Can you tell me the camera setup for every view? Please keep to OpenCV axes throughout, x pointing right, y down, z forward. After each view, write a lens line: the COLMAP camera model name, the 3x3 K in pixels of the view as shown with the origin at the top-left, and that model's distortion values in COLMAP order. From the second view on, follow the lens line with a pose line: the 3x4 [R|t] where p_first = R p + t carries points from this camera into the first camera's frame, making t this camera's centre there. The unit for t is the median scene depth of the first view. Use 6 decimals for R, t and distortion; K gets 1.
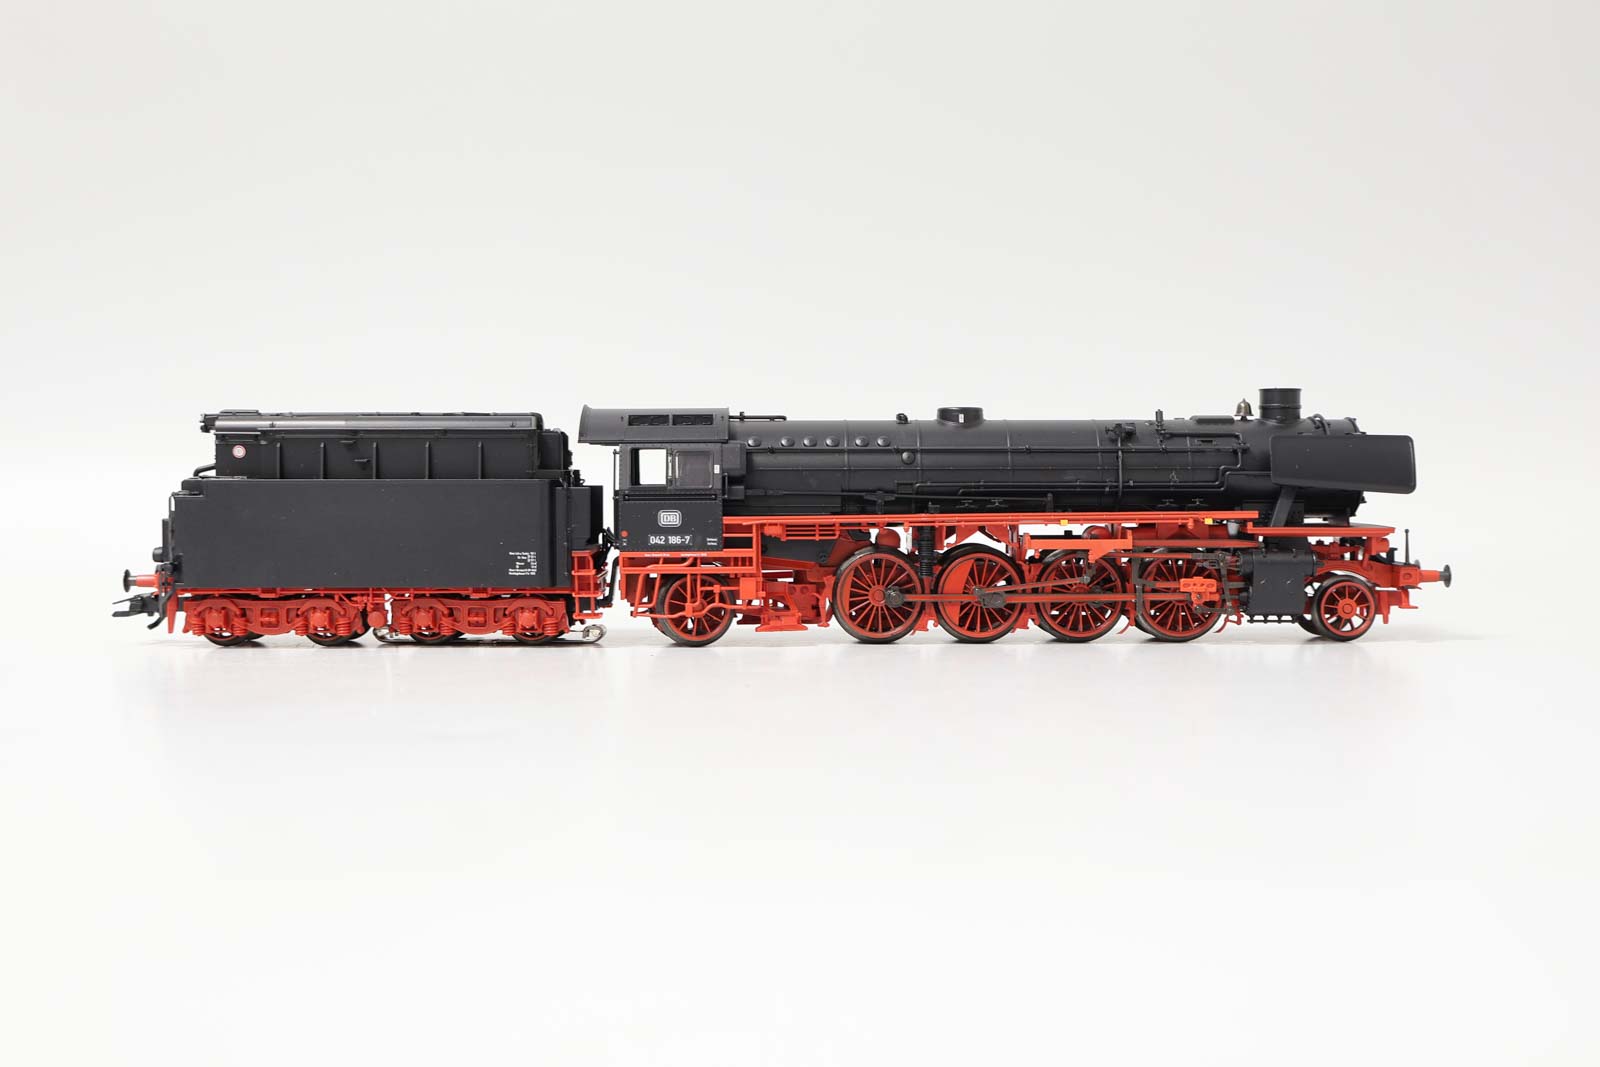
lens RADIAL K [[2006.6, 0, 800.0], [0, 2006.6, 533.5], [0, 0, 1]] dist [-0.025832, -0.015090]
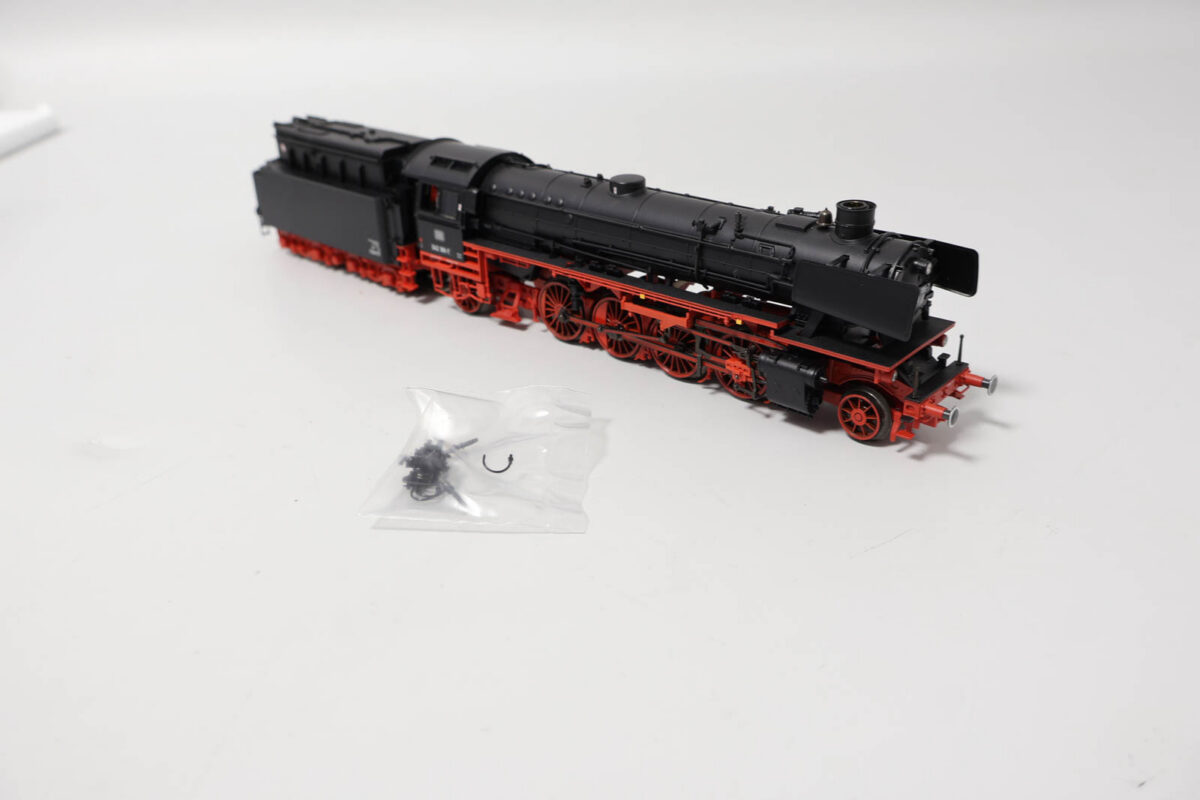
lens RADIAL K [[1053.4, 0, 600.0], [0, 1053.4, 400.0], [0, 0, 1]] dist [0.002306, 0.001484]
pose [[0.730753, 0.283899, -0.620808, 0.534720], [0.008967, 0.905348, 0.424576, -0.224632], [0.682583, -0.315827, 0.659040, 0.520658]]
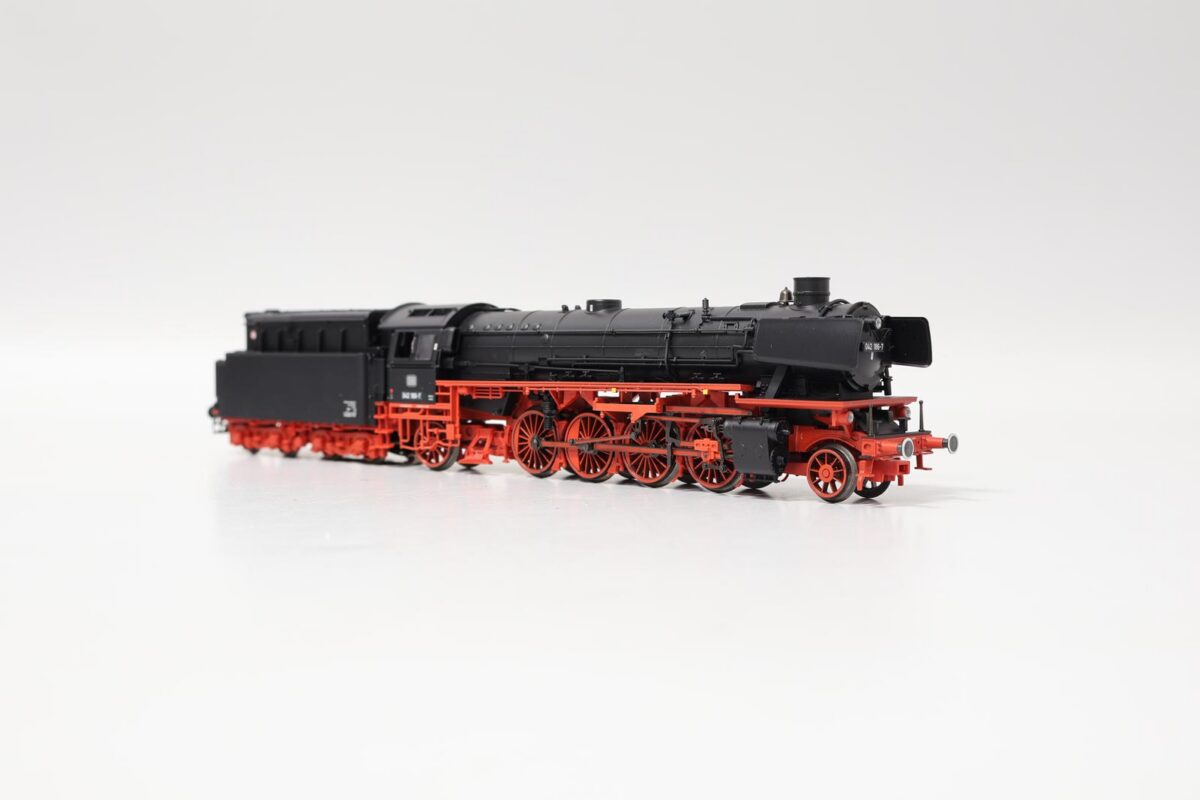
lens RADIAL K [[1504.9, 0, 600.0], [0, 1504.9, 400.0], [0, 0, 1]] dist [-0.025832, -0.015090]
pose [[0.722439, 0.027703, -0.690880, 0.770724], [-0.020499, 0.999616, 0.018648, -0.016505], [0.691131, 0.000690, 0.722729, 0.307160]]
